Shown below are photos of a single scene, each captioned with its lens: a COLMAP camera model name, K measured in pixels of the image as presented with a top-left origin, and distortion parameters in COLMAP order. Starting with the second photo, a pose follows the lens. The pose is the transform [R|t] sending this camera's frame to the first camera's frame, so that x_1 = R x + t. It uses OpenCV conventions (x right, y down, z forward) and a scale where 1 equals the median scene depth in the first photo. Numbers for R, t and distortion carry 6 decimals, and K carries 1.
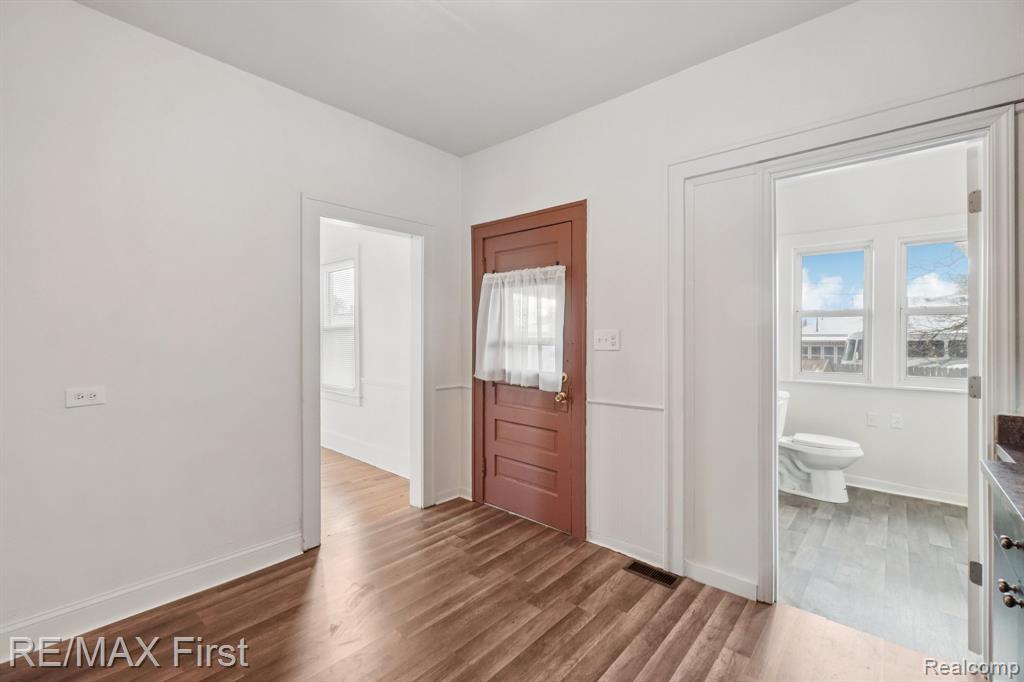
lens RADIAL K [[452.4, 0, 521.2], [0, 452.4, 332.4], [0, 0, 1]] dist [0.024010, -0.004832]
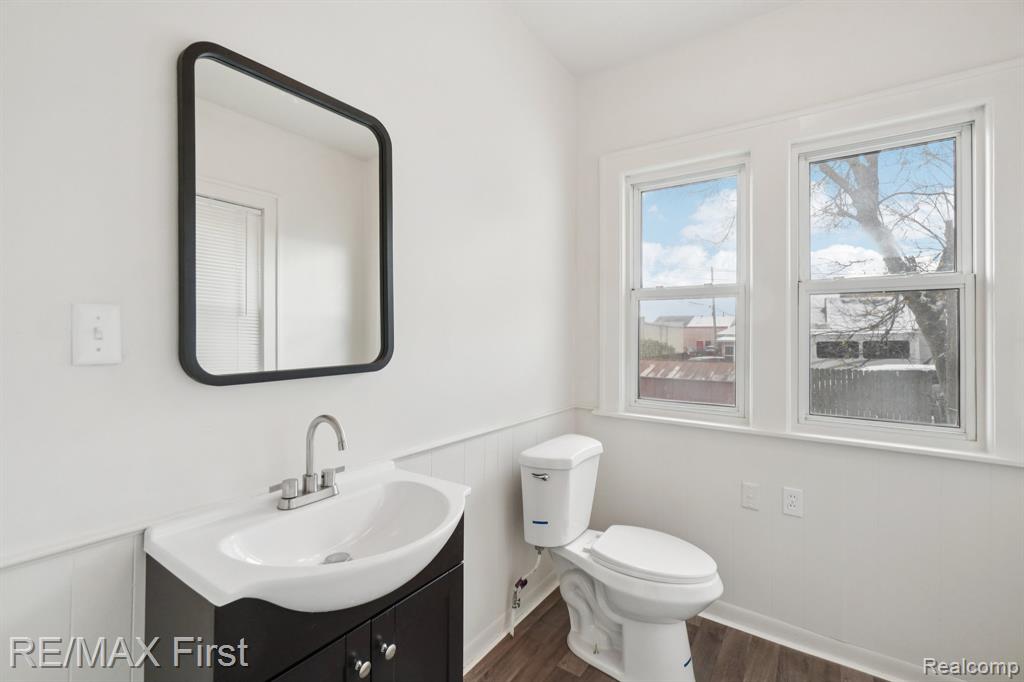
lens RADIAL K [[452.4, 0, 517.4], [0, 452.4, 326.8], [0, 0, 1]] dist [0.024010, -0.004832]
pose [[0.994481, 0.004501, 0.104820, 0.133324], [-0.003191, 0.999915, -0.012667, 0.001729], [-0.104868, 0.012263, 0.994411, 0.151703]]
